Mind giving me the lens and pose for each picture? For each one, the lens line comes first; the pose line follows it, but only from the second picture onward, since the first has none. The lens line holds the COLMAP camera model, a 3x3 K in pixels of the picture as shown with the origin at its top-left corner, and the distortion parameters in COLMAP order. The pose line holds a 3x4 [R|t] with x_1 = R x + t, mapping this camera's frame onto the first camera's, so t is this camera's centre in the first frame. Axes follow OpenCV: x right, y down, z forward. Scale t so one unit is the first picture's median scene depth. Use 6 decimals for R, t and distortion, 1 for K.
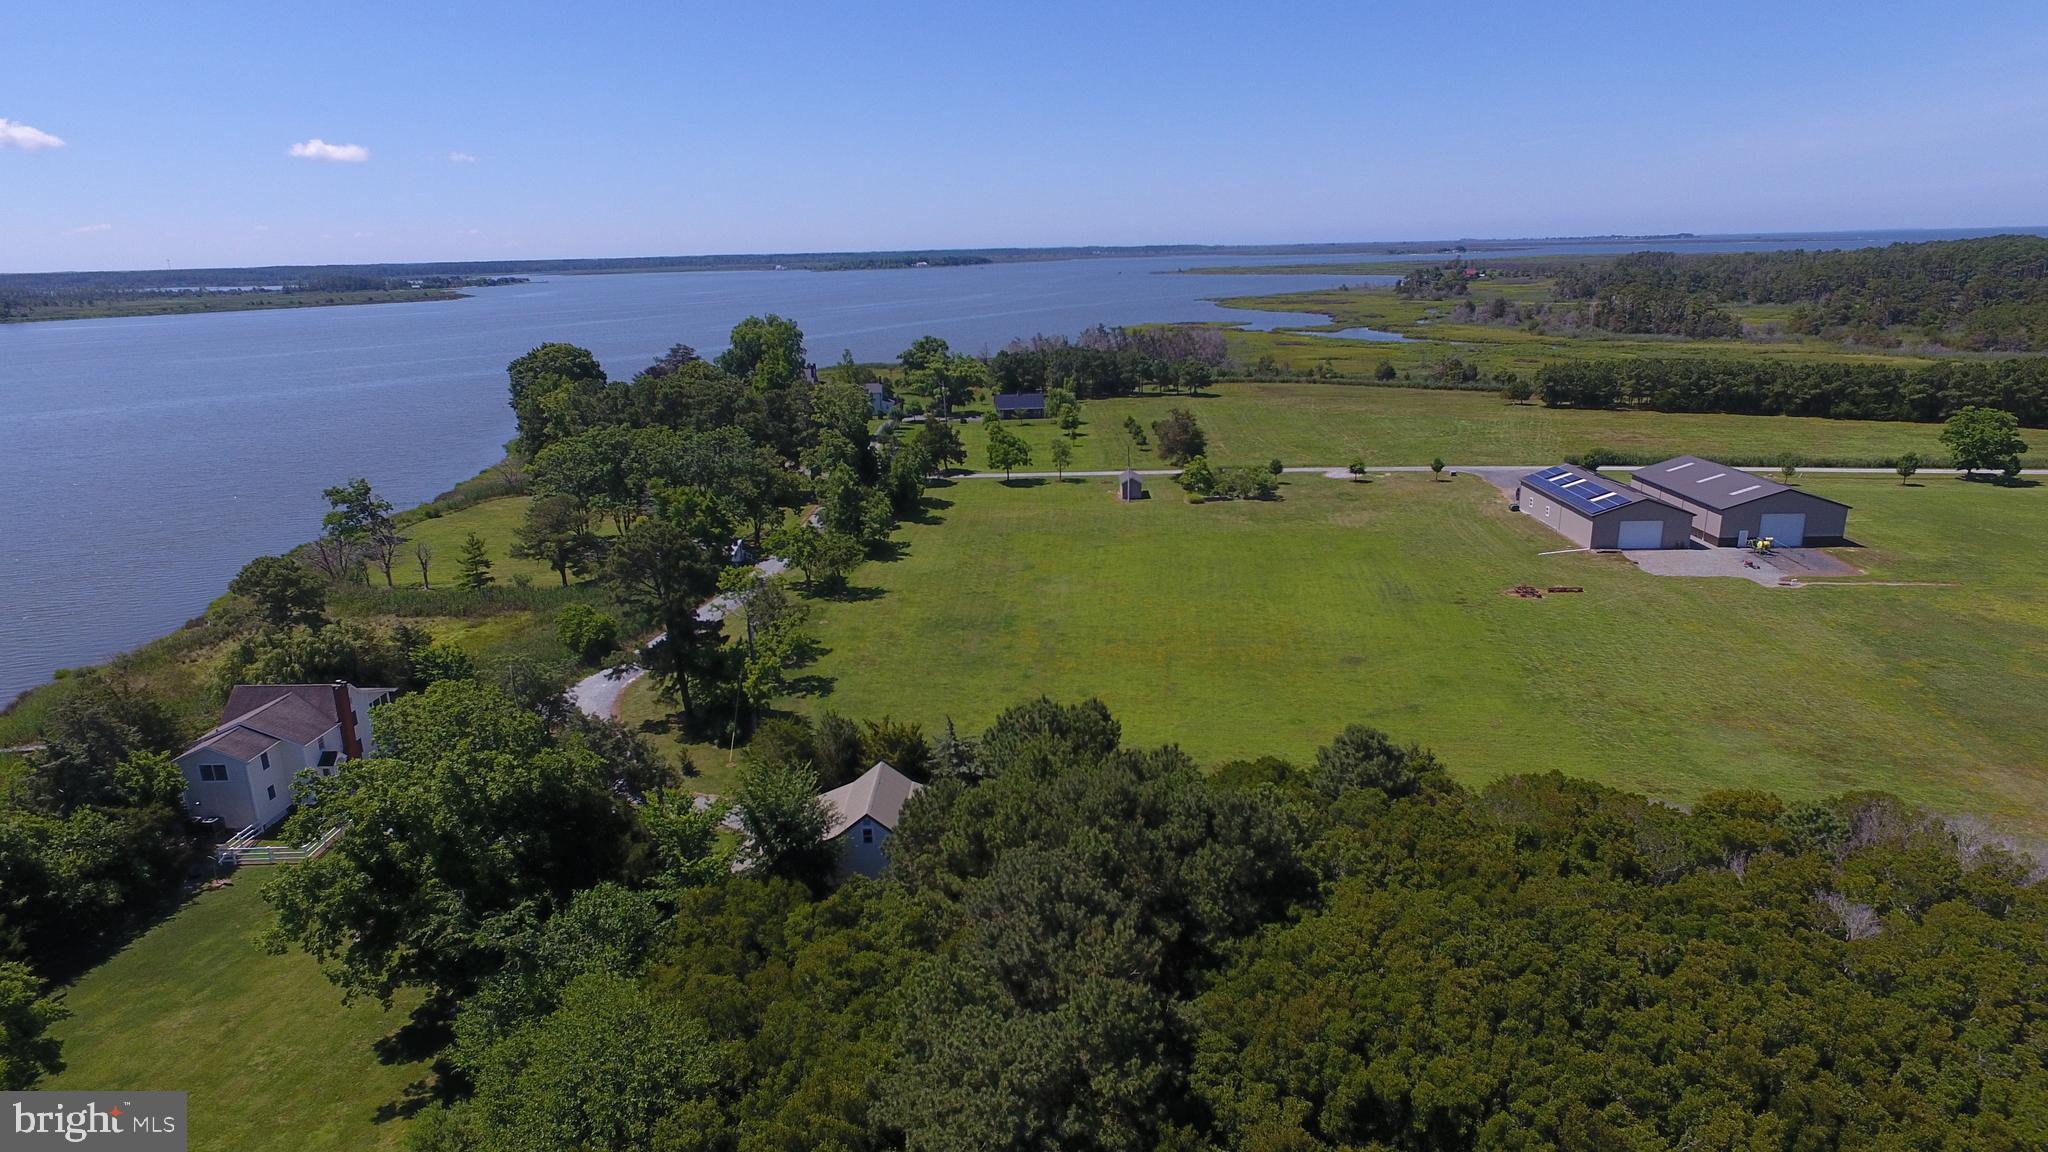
lens RADIAL K [[1187.2, 0, 1016.8], [0, 1187.2, 572.2], [0, 0, 1]] dist [-0.008291, 0.014032]
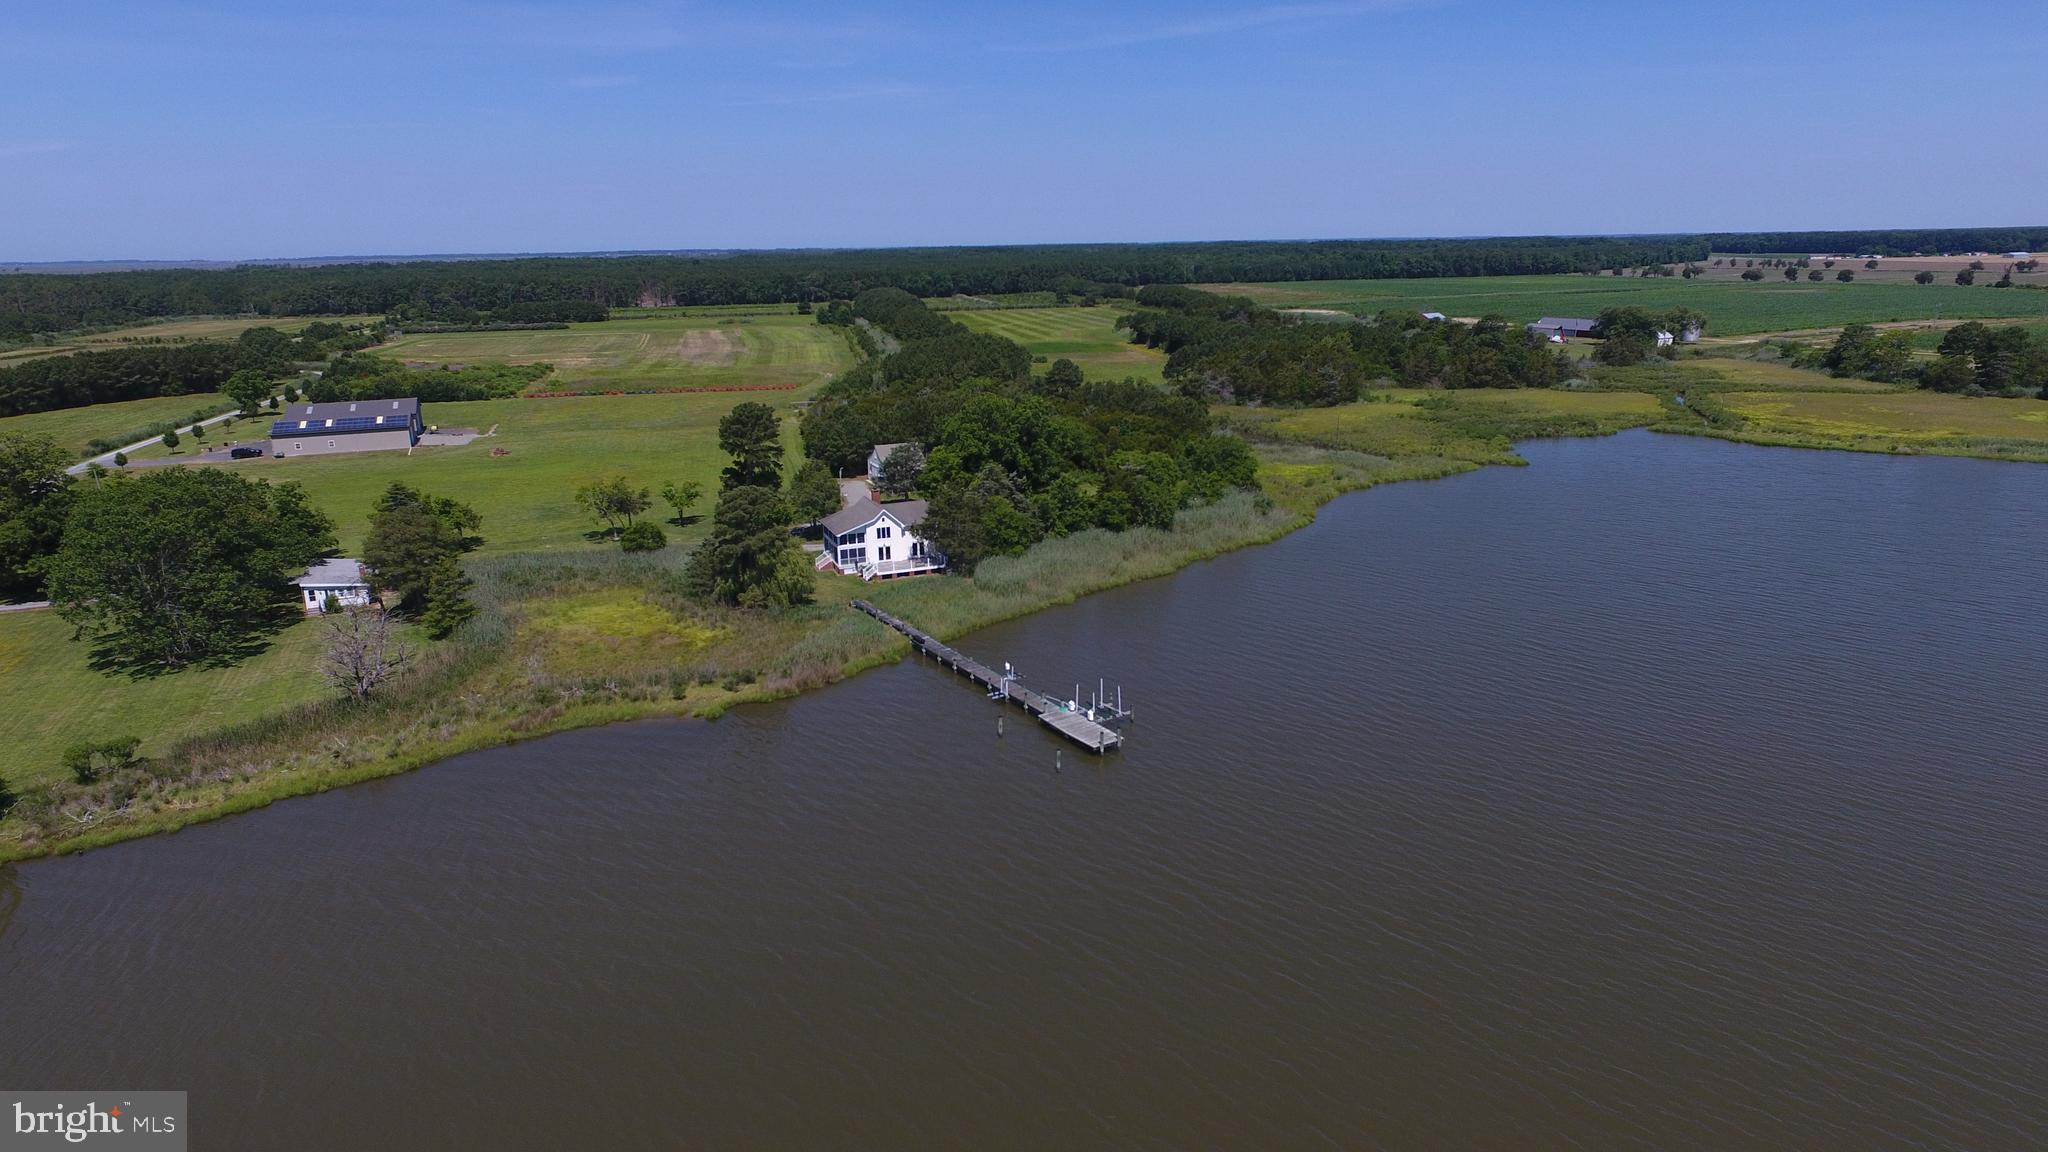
lens RADIAL K [[1187.2, 0, 1016.8], [0, 1187.2, 572.2], [0, 0, 1]] dist [-0.008291, 0.014032]
pose [[-0.400960, -0.217405, 0.889925, -0.631932], [0.269521, 0.900443, 0.341408, -0.094001], [-0.875551, 0.376745, -0.302447, 0.401780]]
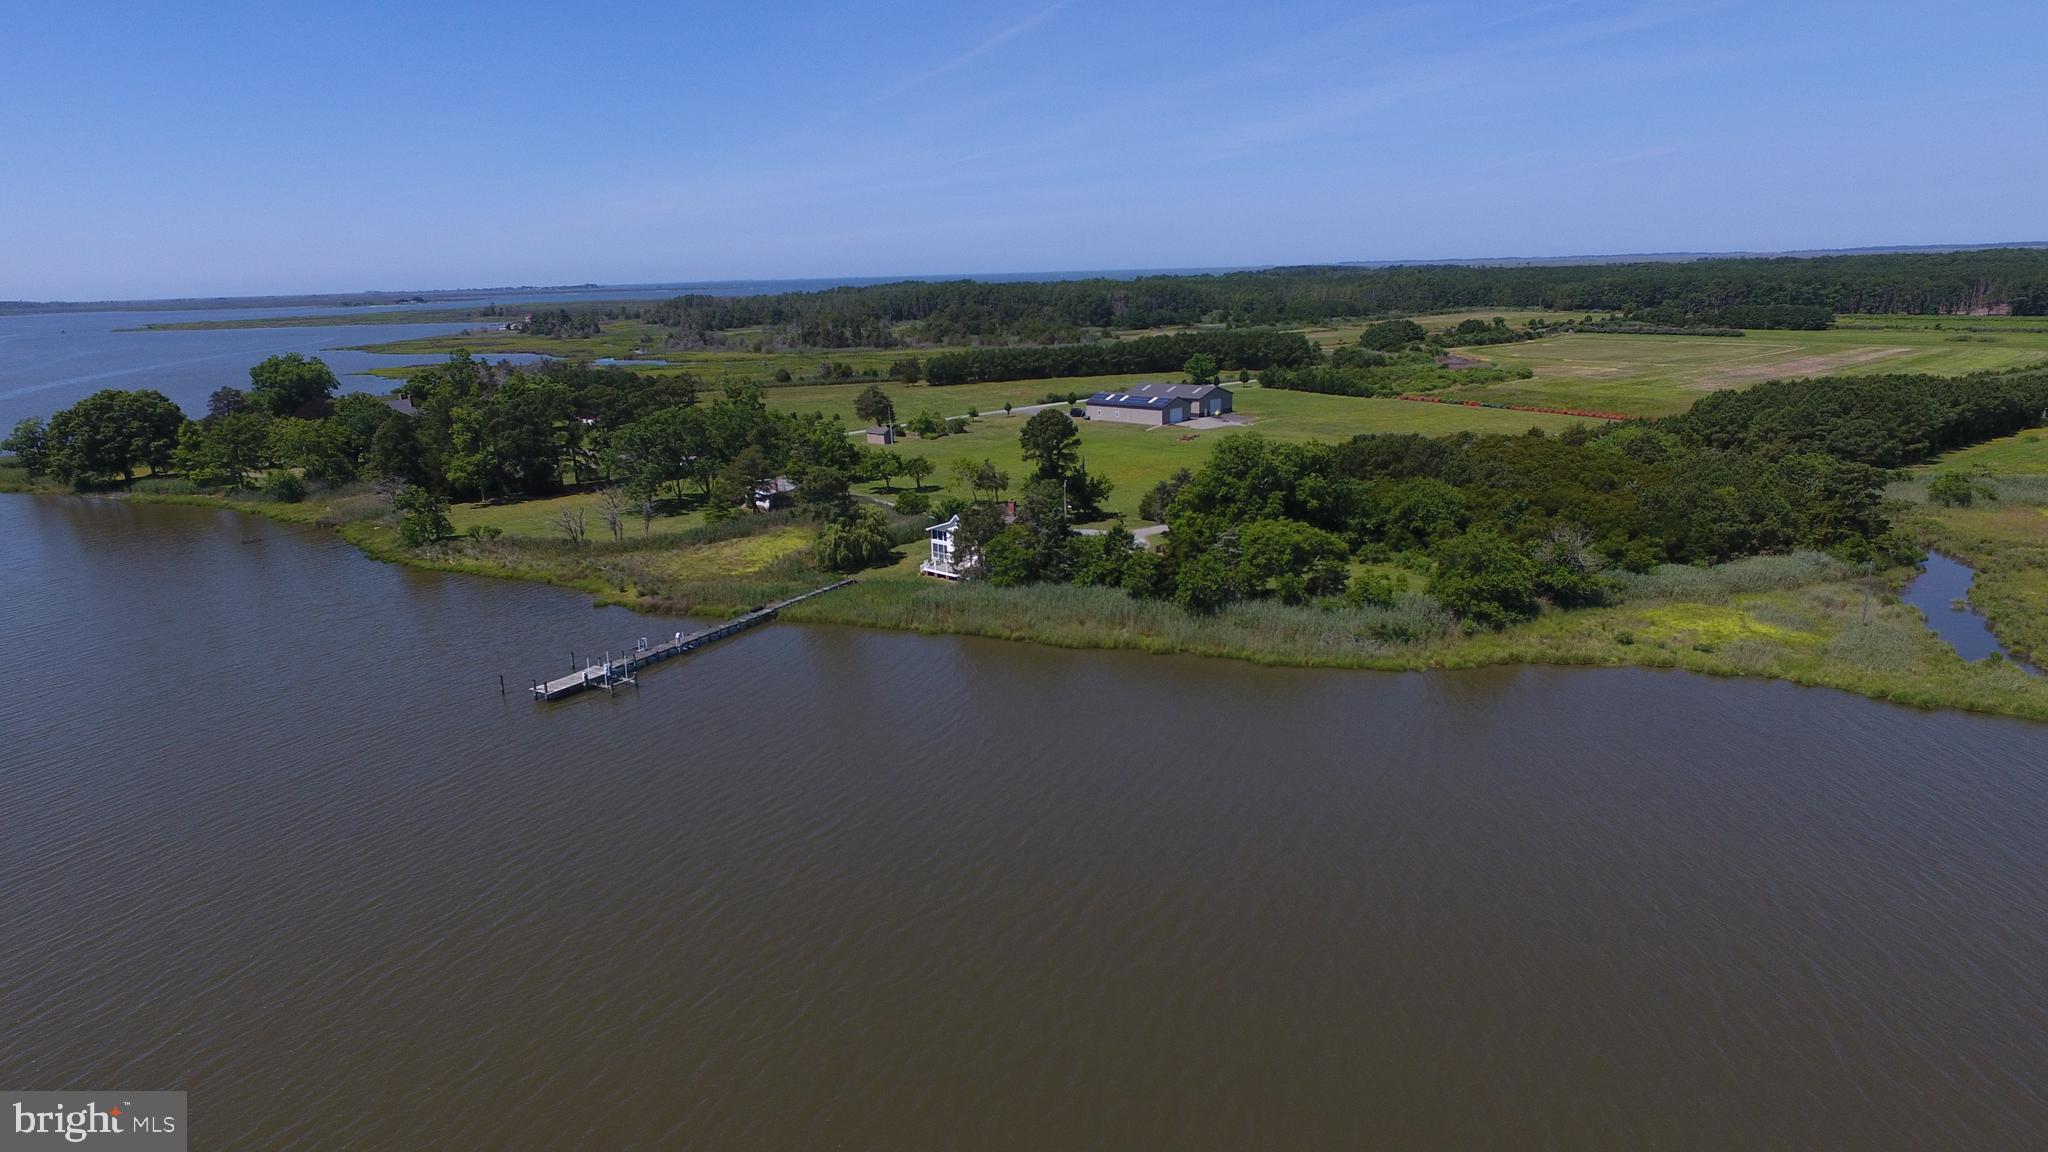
lens RADIAL K [[1187.2, 0, 1016.8], [0, 1187.2, 572.2], [0, 0, 1]] dist [-0.008291, 0.014032]
pose [[0.660204, -0.181937, 0.728718, -0.547748], [0.211696, 0.975958, 0.051872, 0.031083], [-0.720636, 0.120021, 0.682846, -0.062037]]
